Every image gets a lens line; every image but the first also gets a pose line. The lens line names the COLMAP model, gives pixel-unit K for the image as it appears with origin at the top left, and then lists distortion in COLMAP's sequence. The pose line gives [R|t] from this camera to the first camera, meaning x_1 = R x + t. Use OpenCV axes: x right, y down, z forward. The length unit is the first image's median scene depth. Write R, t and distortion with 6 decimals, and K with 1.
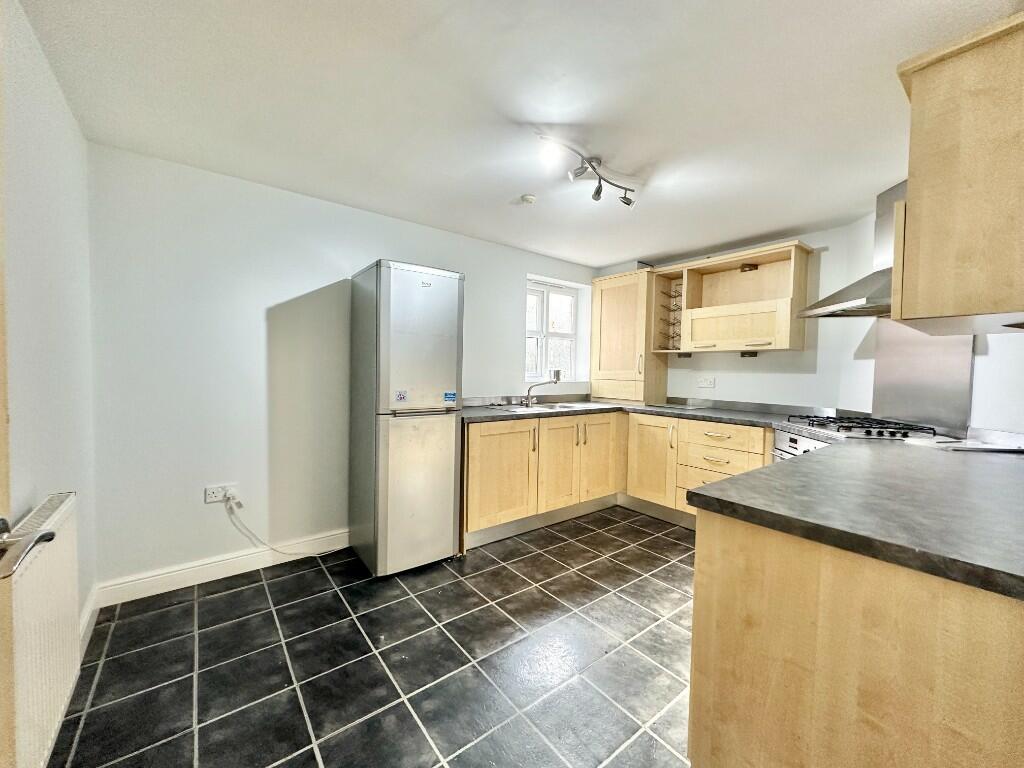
lens RADIAL K [[407.7, 0, 511.3], [0, 407.7, 383.9], [0, 0, 1]] dist [-0.000760, 0.000042]
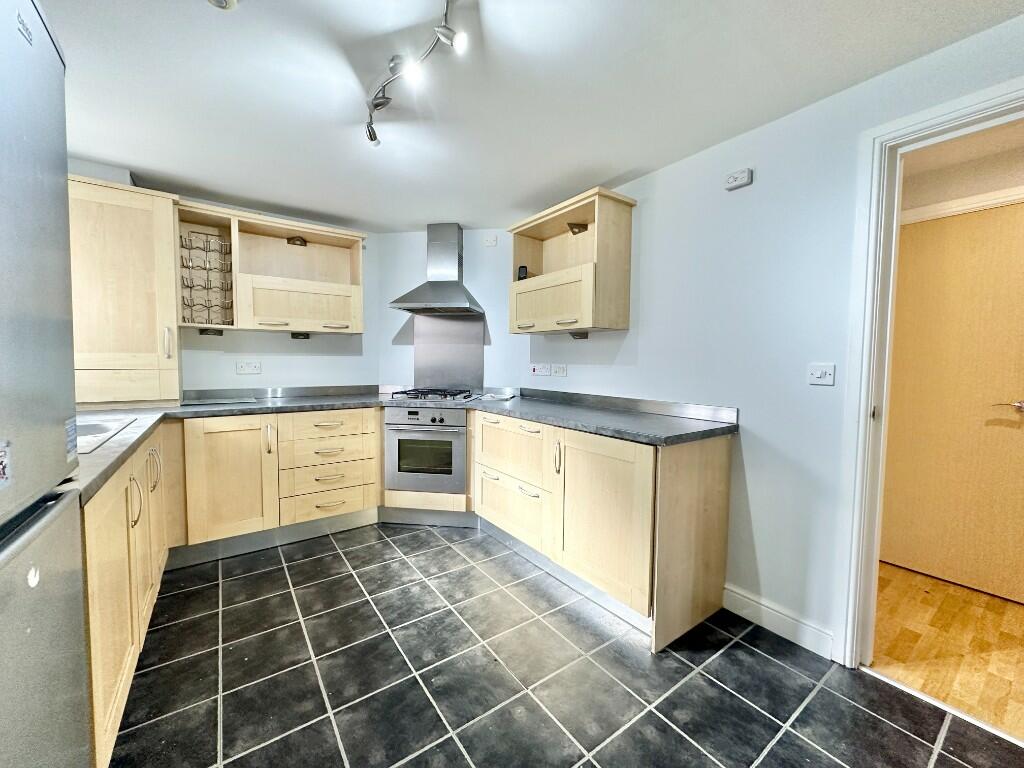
lens RADIAL K [[407.7, 0, 511.3], [0, 407.7, 382.3], [0, 0, 1]] dist [-0.000760, 0.000042]
pose [[0.037192, -0.073577, 0.996596, -0.374224], [0.028164, 0.996967, 0.072553, -0.021934], [-0.998911, 0.025370, 0.039151, 0.530833]]
